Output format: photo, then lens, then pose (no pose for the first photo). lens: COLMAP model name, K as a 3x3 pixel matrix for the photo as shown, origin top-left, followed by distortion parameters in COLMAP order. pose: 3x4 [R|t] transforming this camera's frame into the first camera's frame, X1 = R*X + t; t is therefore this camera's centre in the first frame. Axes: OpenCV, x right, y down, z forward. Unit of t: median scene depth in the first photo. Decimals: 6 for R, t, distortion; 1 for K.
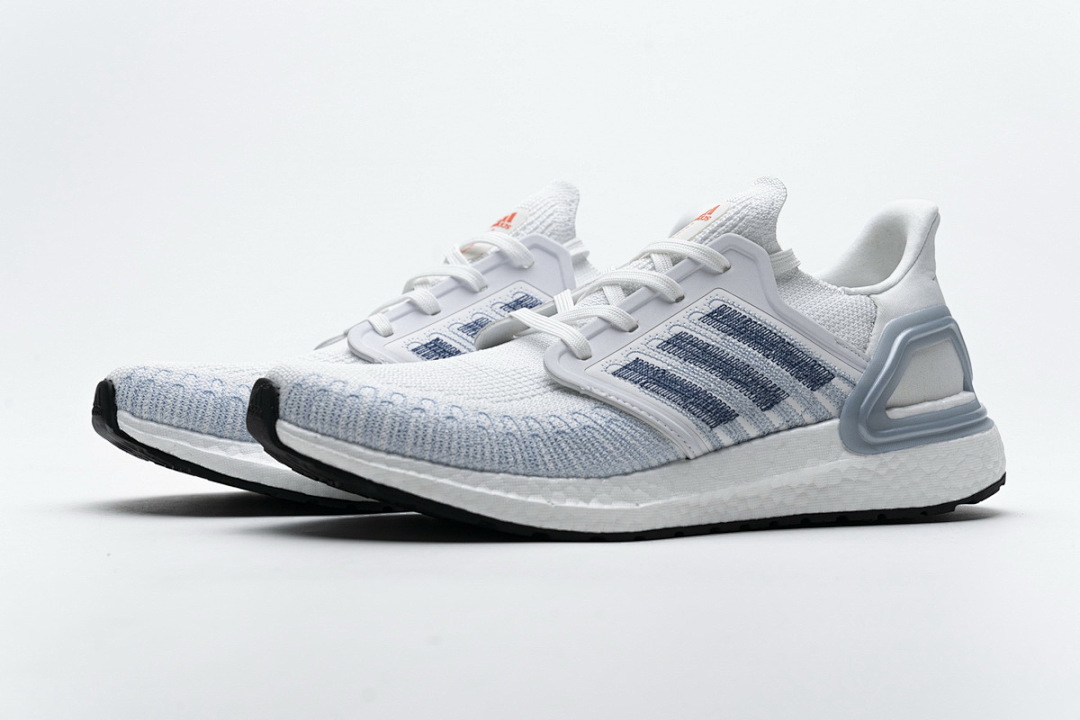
lens RADIAL K [[2145.1, 0, 540.0], [0, 2145.1, 360.0], [0, 0, 1]] dist [-0.007770, 0.114333]
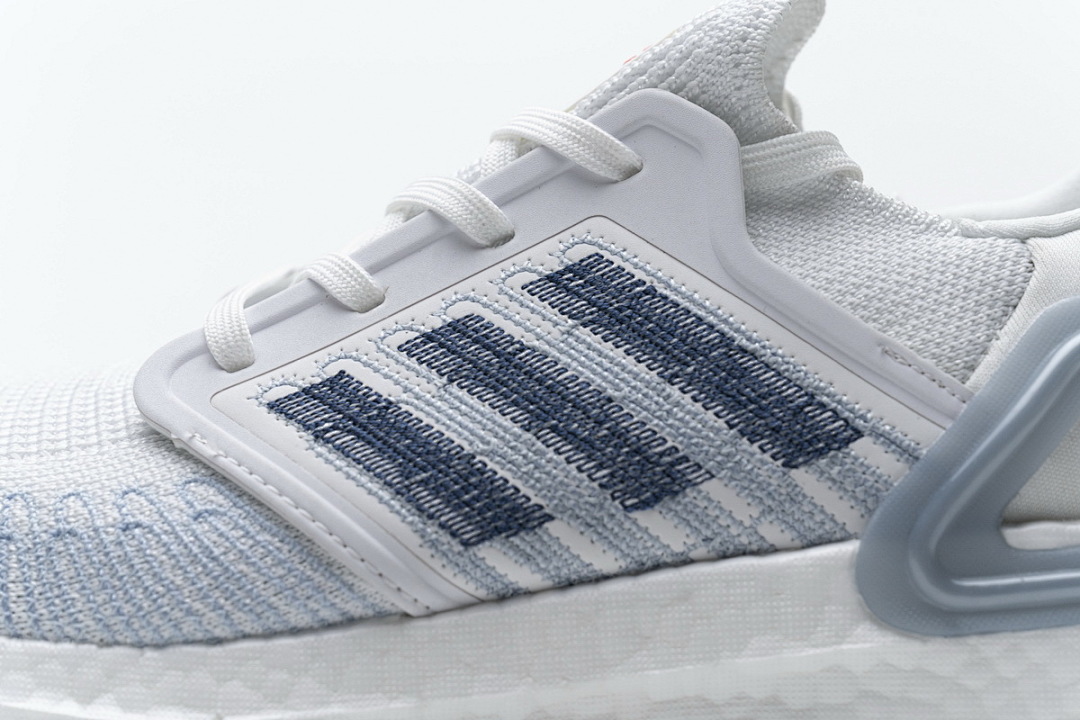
lens RADIAL K [[2145.1, 0, 540.0], [0, 2145.1, 360.0], [0, 0, 1]] dist [-0.007770, 0.114333]
pose [[0.860238, 0.030501, -0.508980, 0.297032], [-0.031881, 0.999474, 0.006011, -0.007062], [0.508896, 0.011055, 0.860757, 0.635632]]
